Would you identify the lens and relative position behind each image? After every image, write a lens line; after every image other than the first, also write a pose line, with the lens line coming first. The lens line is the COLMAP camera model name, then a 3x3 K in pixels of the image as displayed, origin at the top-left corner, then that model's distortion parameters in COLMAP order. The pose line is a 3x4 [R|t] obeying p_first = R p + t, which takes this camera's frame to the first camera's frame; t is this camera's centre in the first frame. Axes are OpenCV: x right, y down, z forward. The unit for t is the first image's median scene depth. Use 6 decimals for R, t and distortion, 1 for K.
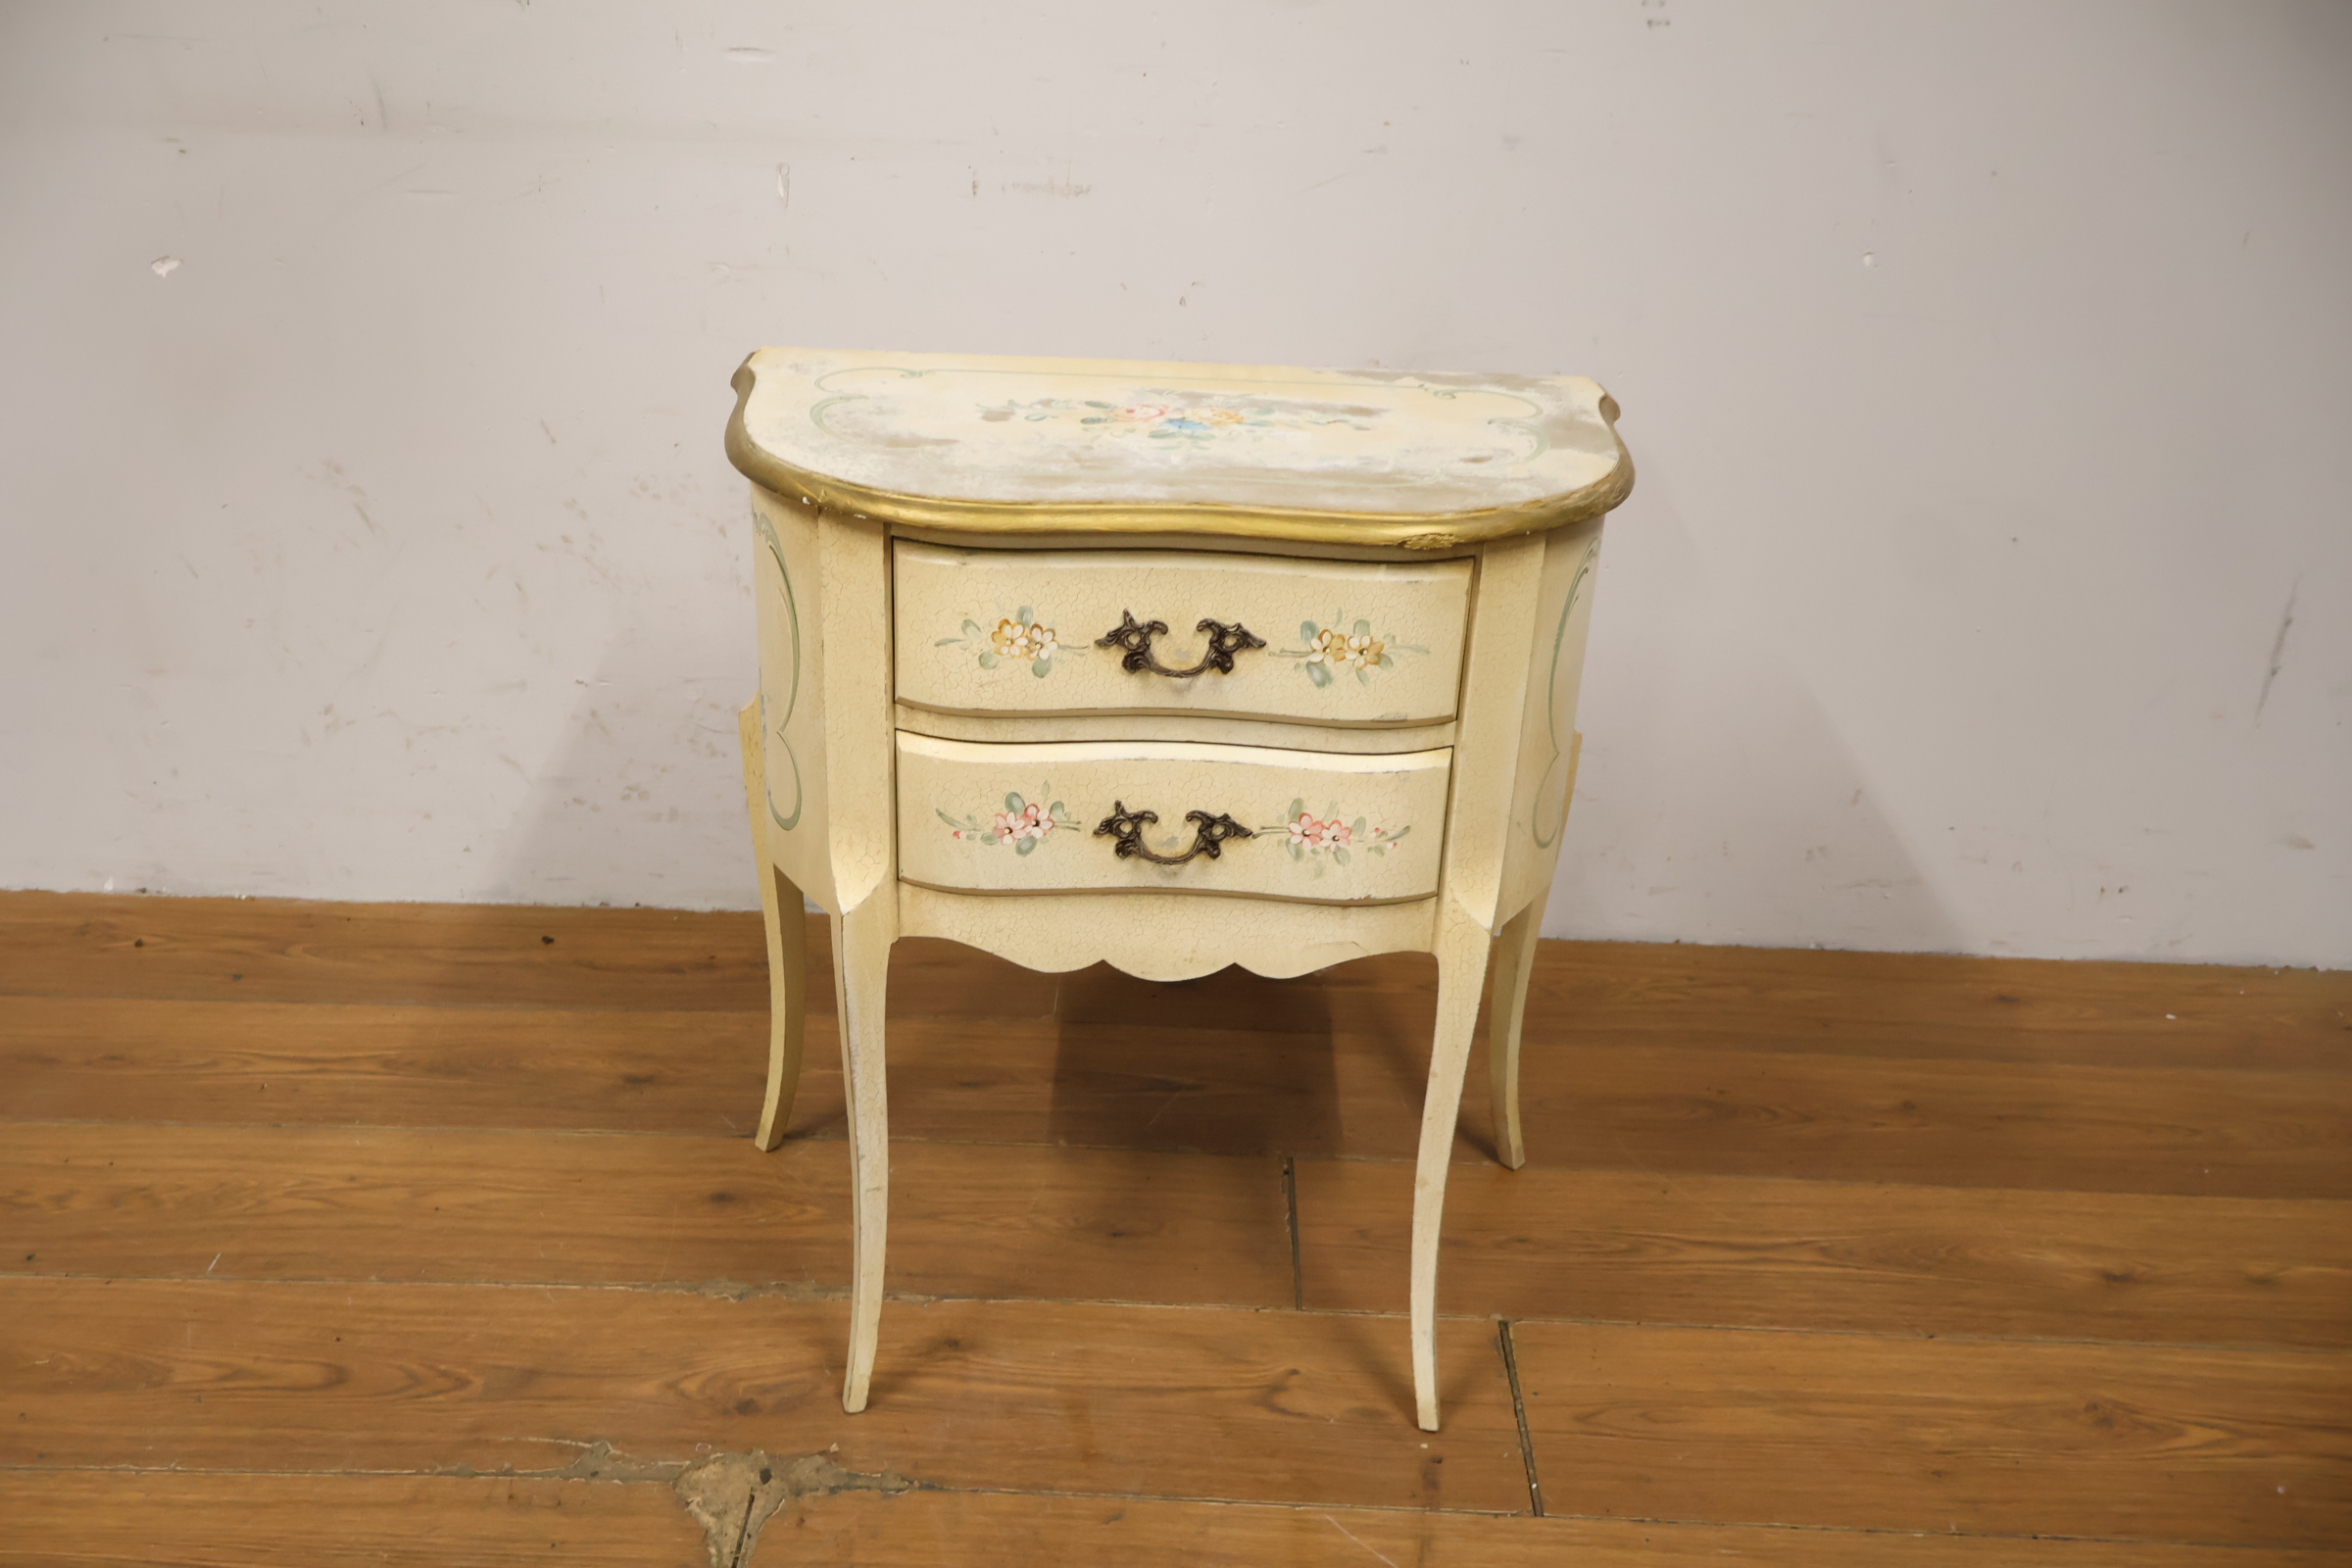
lens RADIAL K [[2012.9, 0, 1163.9], [0, 2012.9, 793.4], [0, 0, 1]] dist [-0.001190, 0.002169]
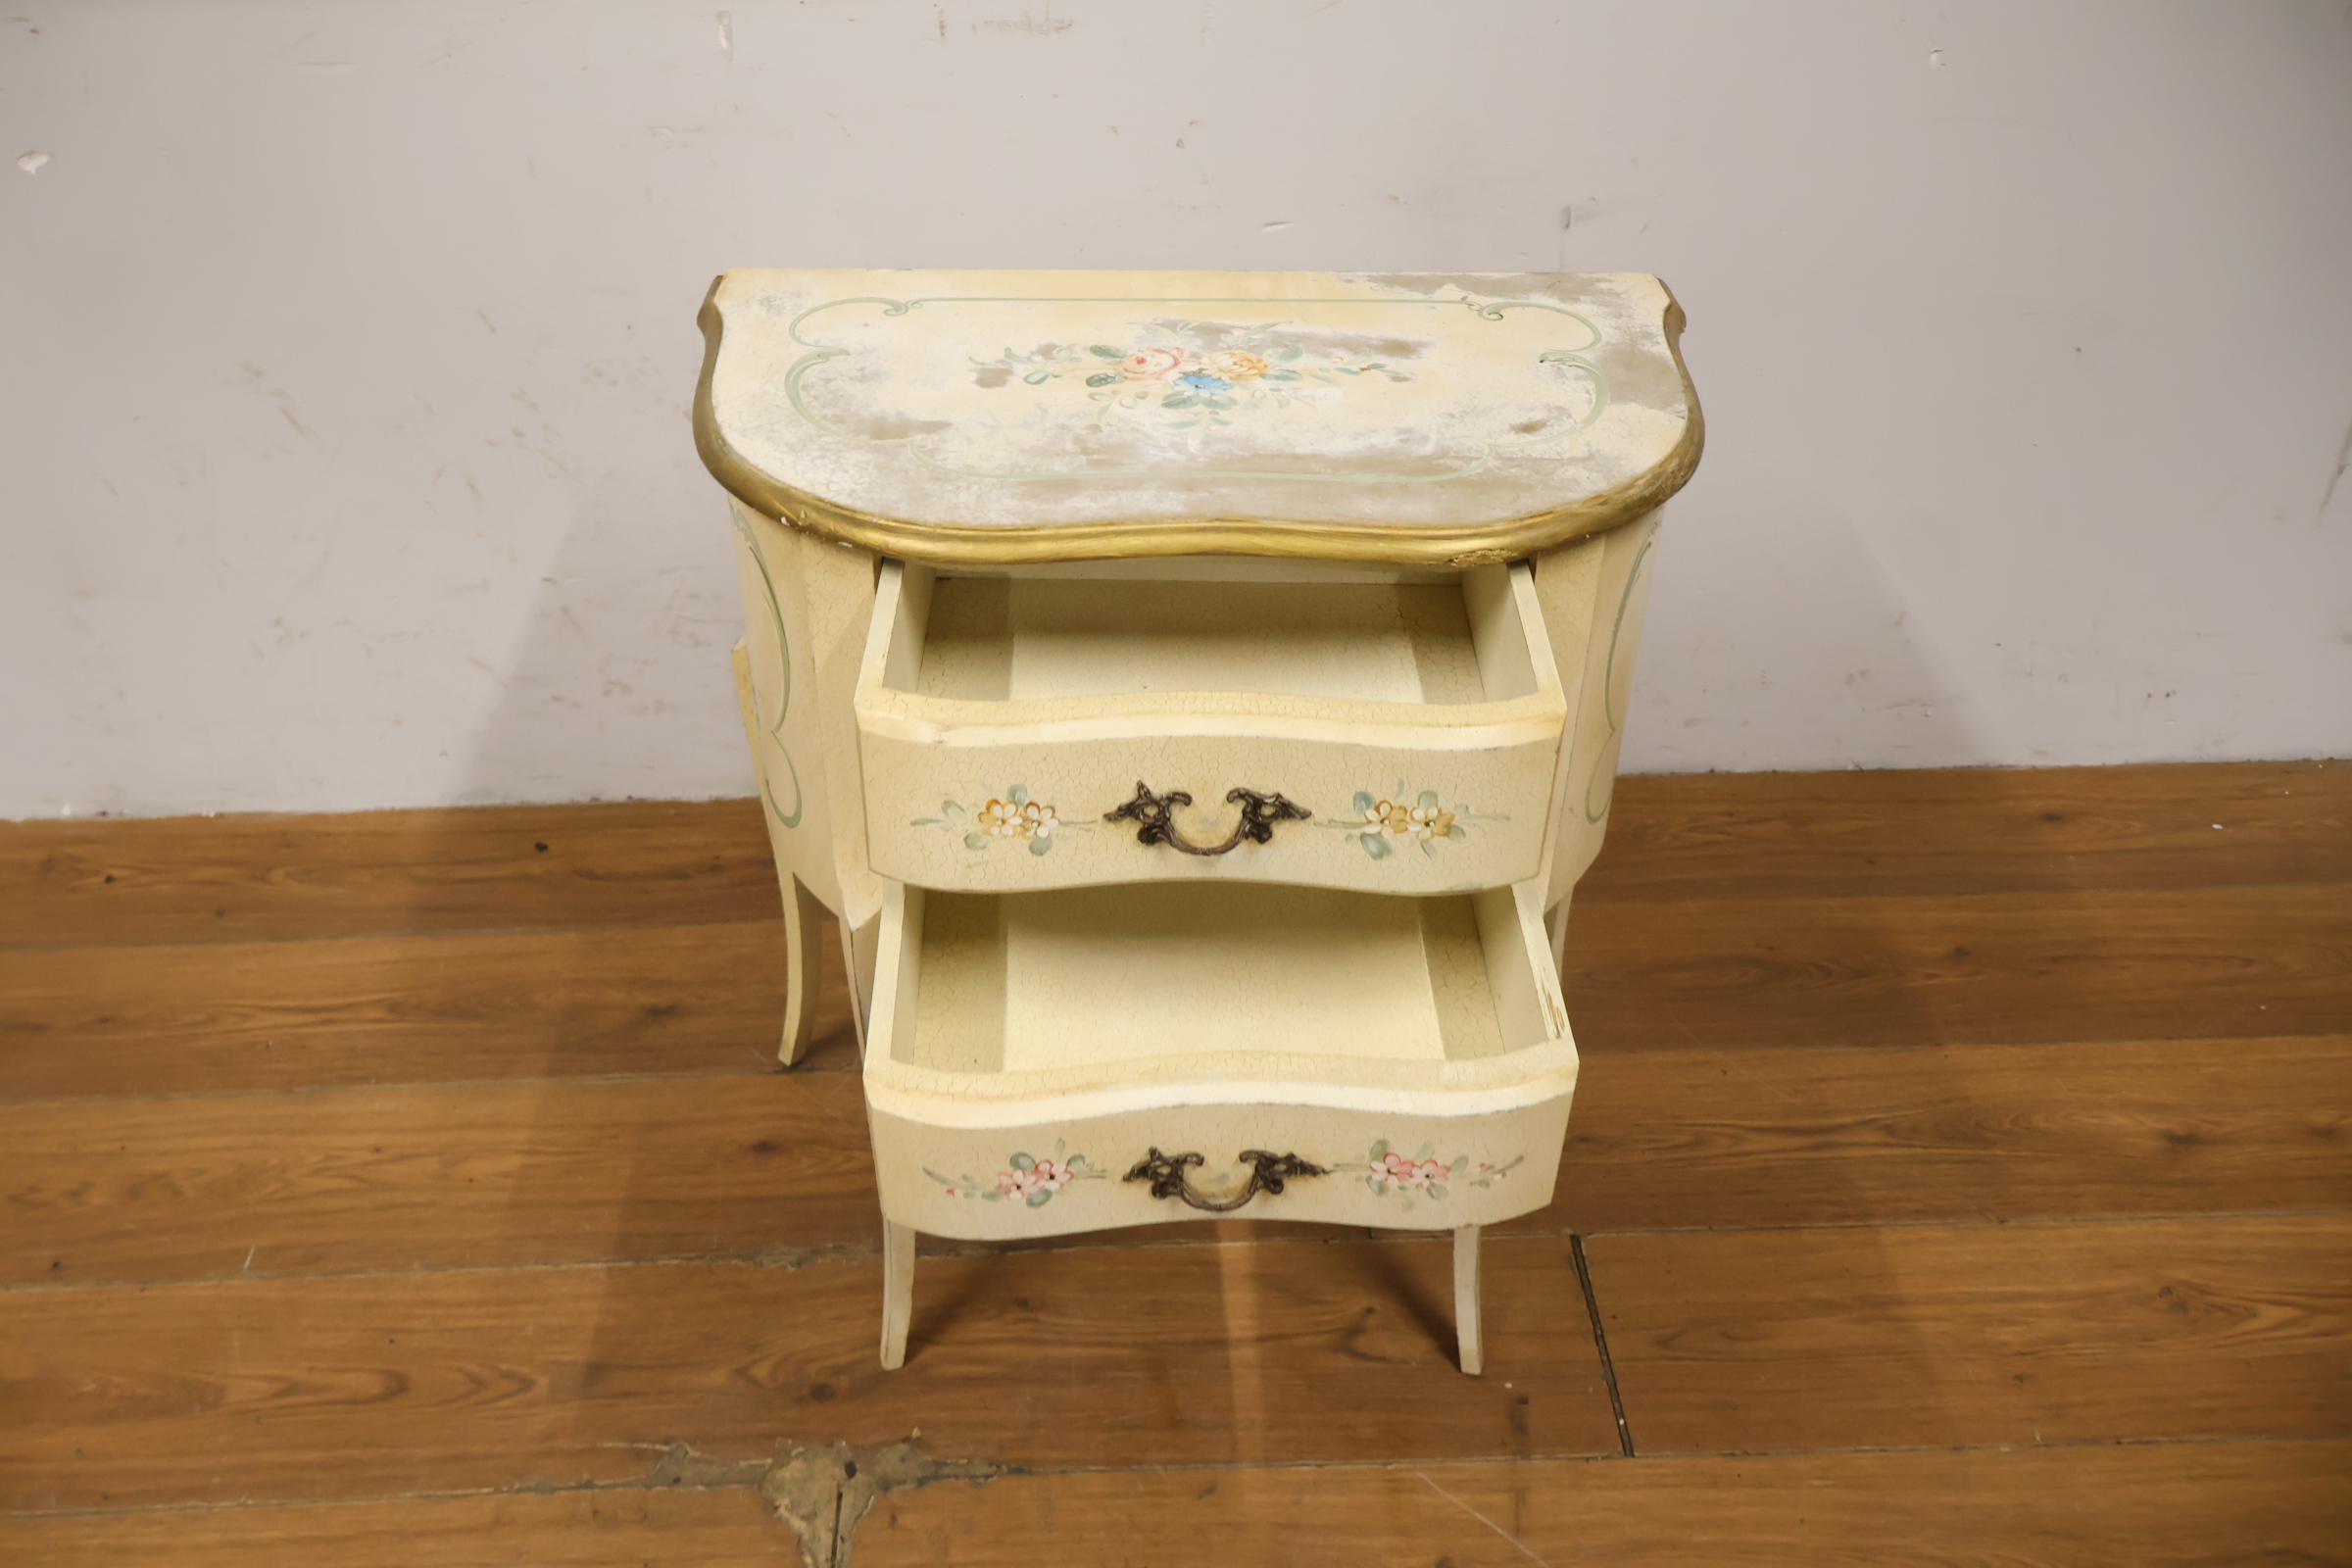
lens RADIAL K [[2012.9, 0, 1156.9], [0, 2012.9, 785.0], [0, 0, 1]] dist [-0.001190, 0.002169]
pose [[0.997961, -0.059694, 0.022591, -0.046872], [0.054837, 0.983025, 0.175087, -0.145143], [-0.032659, -0.173491, 0.984294, 0.076267]]
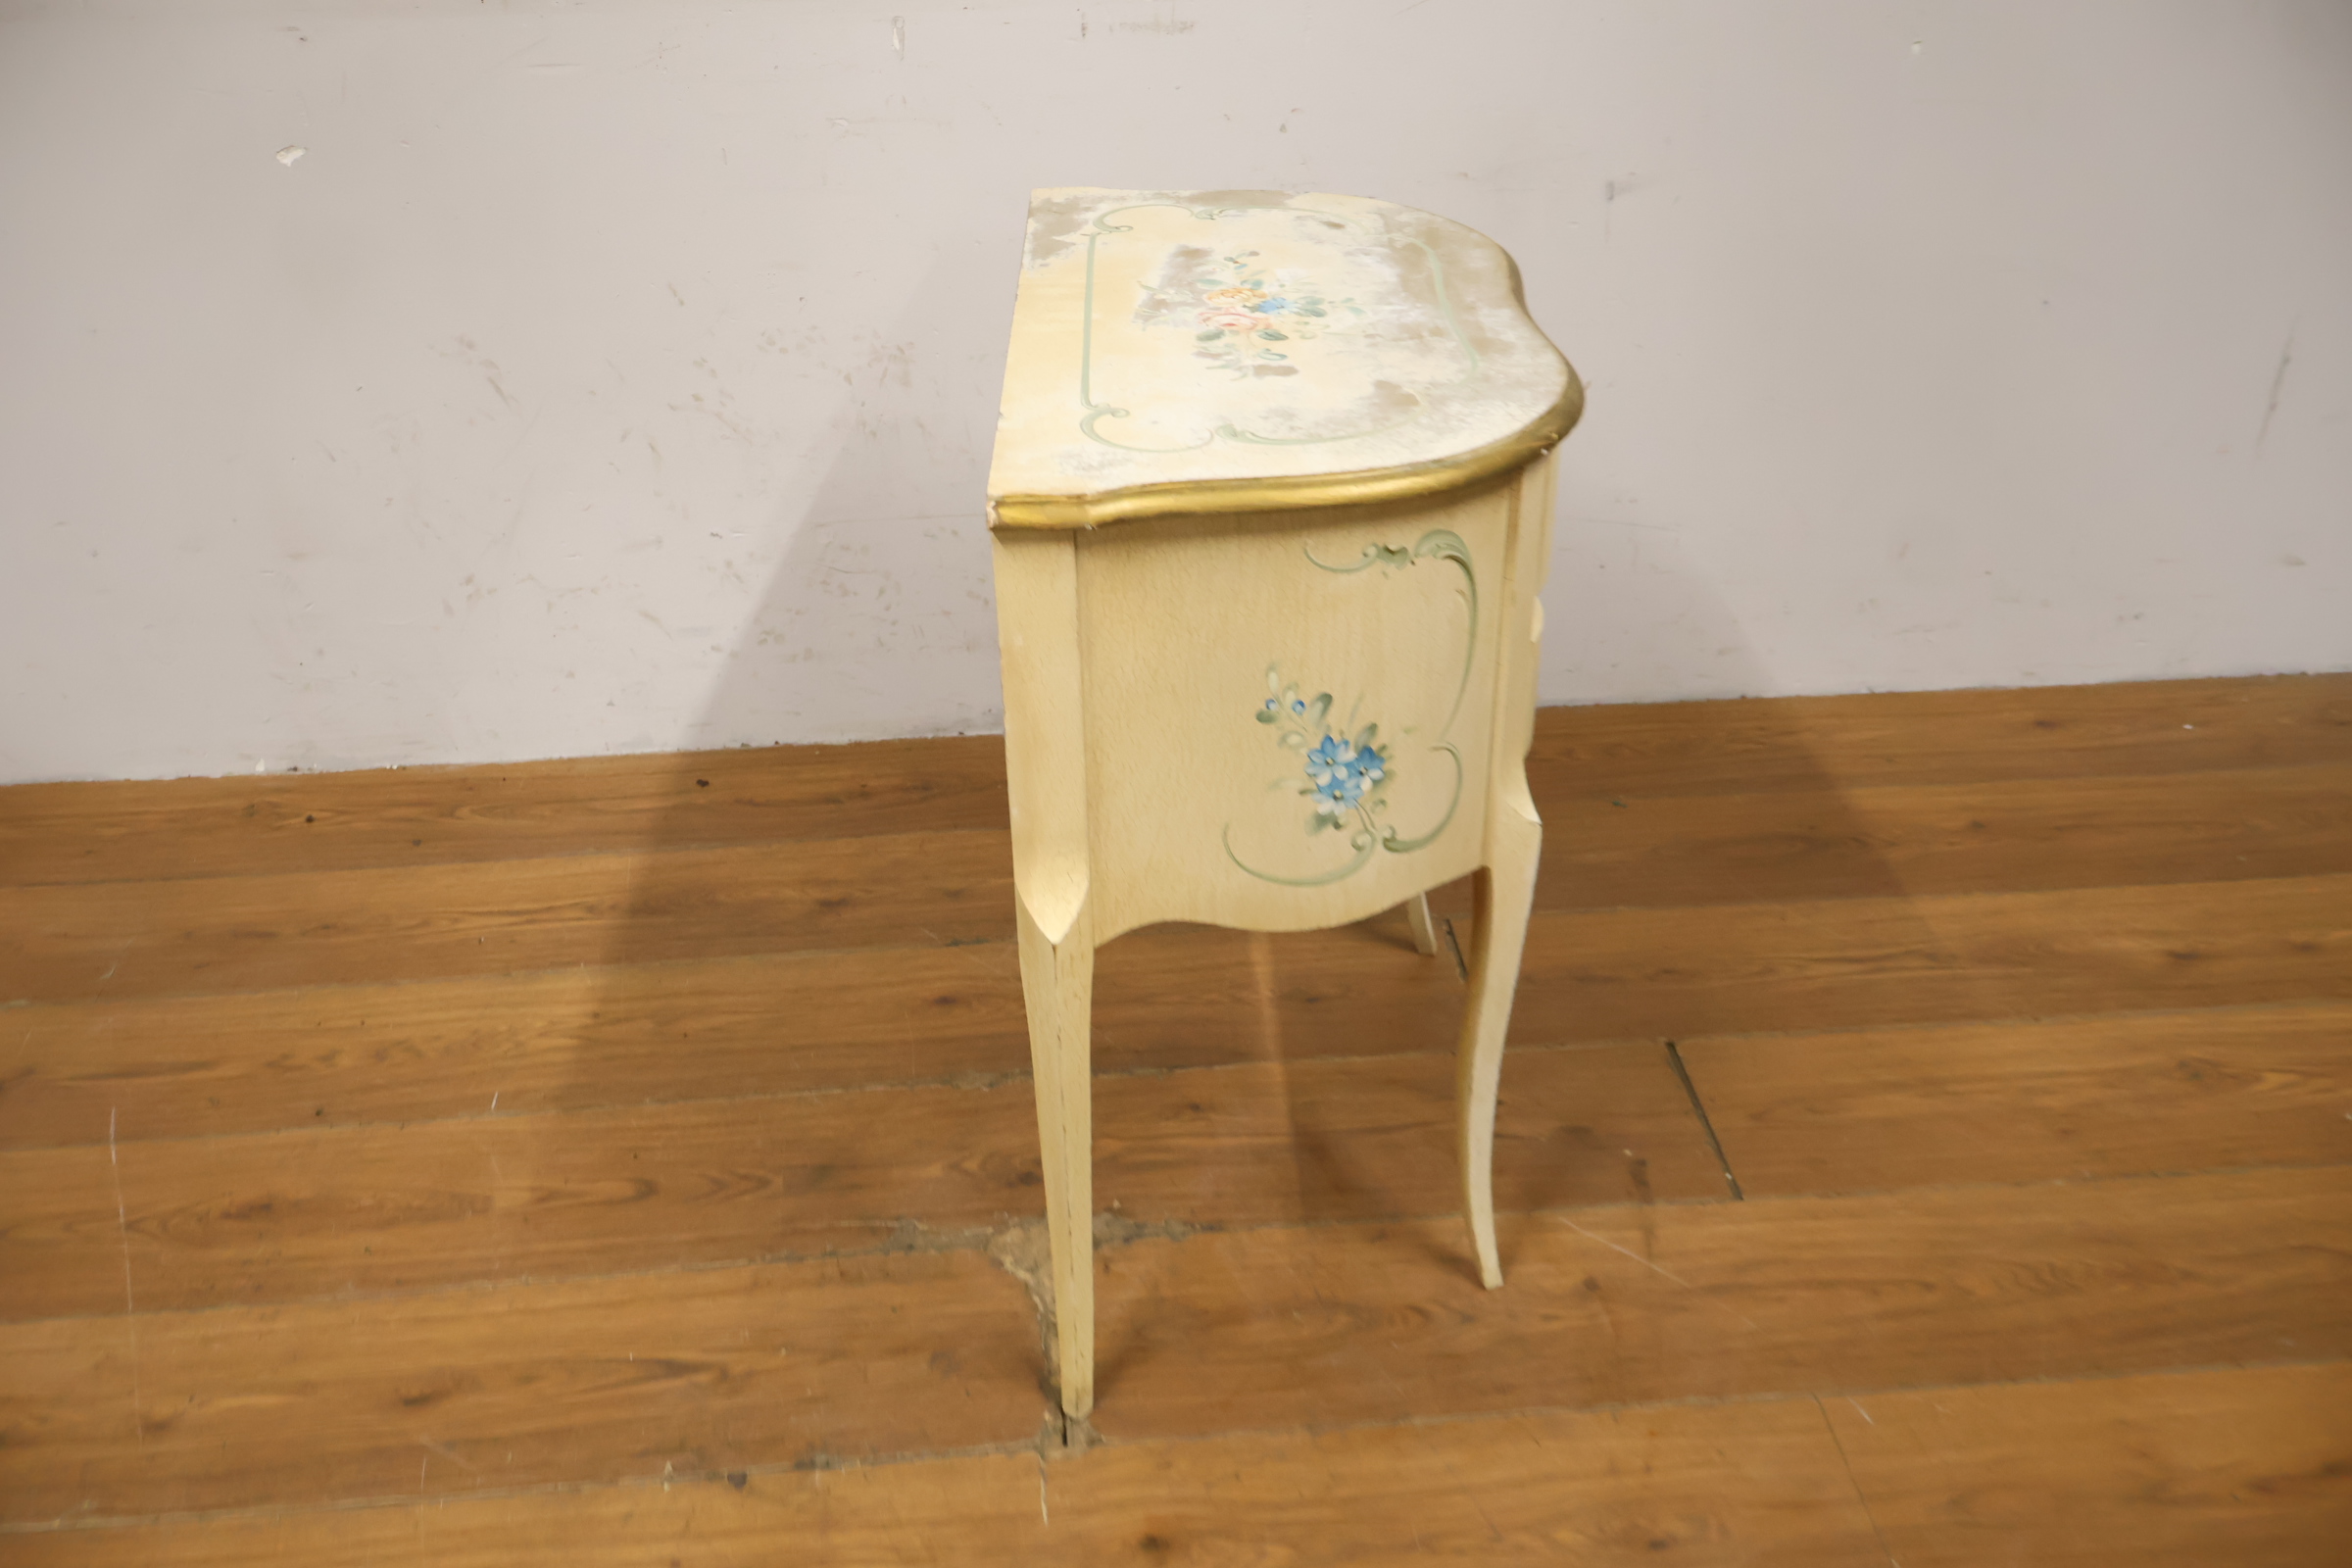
lens RADIAL K [[2012.9, 0, 1178.8], [0, 2012.9, 788.8], [0, 0, 1]] dist [-0.001190, 0.002169]
pose [[0.994148, -0.085216, 0.066397, -0.174483], [0.078475, 0.992062, 0.098255, -0.010968], [-0.074243, -0.092470, 0.992944, -0.088335]]
